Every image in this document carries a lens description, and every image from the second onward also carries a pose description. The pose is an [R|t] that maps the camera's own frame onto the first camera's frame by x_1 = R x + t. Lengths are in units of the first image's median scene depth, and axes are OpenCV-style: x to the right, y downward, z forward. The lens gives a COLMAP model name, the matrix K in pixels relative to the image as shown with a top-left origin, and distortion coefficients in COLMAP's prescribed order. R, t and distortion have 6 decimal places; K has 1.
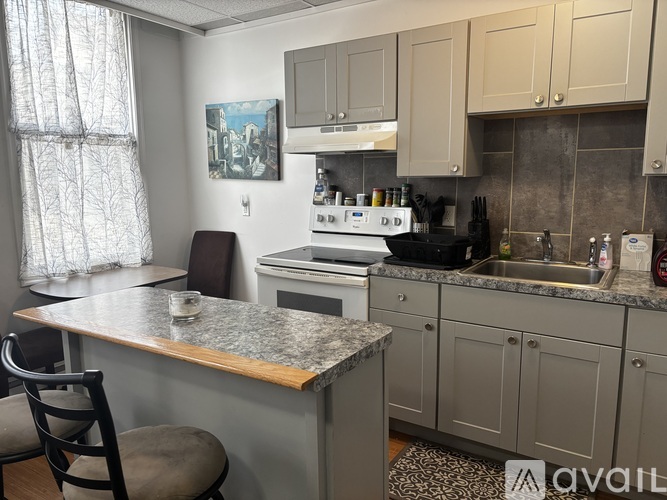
lens RADIAL K [[509.8, 0, 333.1], [0, 509.8, 253.8], [0, 0, 1]] dist [0.013374, 0.002114]
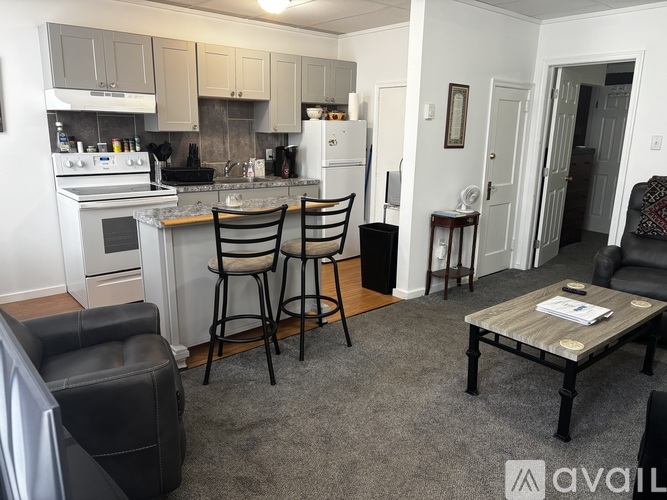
lens RADIAL K [[509.8, 0, 334.1], [0, 509.8, 250.5], [0, 0, 1]] dist [0.013374, 0.002114]
pose [[0.283202, -0.211742, 0.935394, -1.203170], [0.125389, 0.975126, 0.182773, -0.014362], [-0.950828, 0.065527, 0.302708, 0.046001]]
